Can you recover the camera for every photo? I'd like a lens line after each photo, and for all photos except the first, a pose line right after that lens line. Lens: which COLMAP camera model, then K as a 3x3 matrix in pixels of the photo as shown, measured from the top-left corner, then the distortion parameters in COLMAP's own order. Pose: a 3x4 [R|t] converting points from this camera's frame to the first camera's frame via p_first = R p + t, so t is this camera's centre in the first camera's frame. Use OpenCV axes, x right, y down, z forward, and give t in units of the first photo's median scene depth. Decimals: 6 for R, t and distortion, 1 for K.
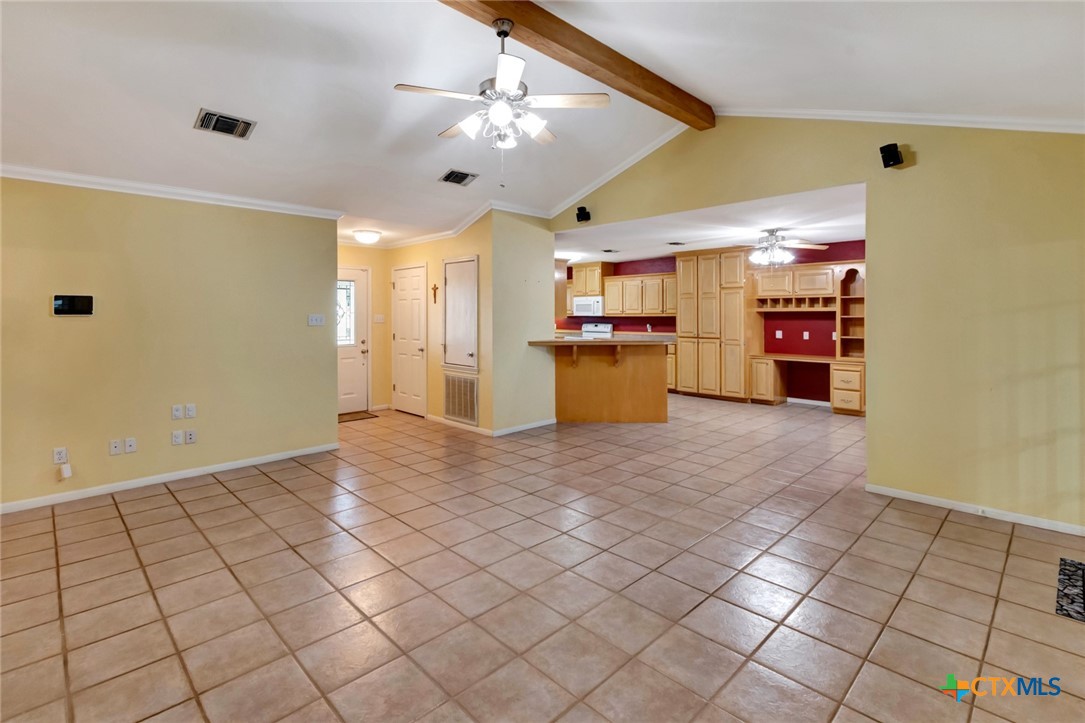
lens RADIAL K [[492.7, 0, 541.1], [0, 492.7, 315.7], [0, 0, 1]] dist [0.001424, 0.000034]
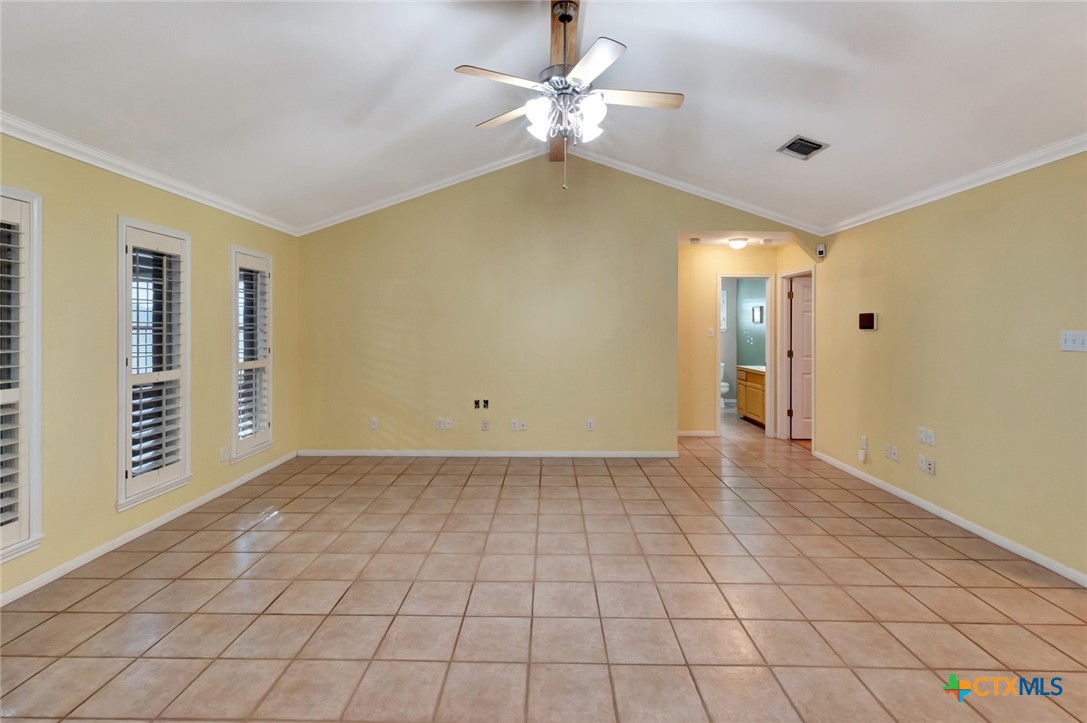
lens RADIAL K [[493.6, 0, 533.3], [0, 493.6, 329.7], [0, 0, 1]] dist [0.001424, 0.000034]
pose [[-0.713810, -0.000306, -0.700339, 0.721038], [-0.004603, 0.999980, 0.004254, -0.003252], [0.700324, 0.006261, -0.713797, 1.928814]]
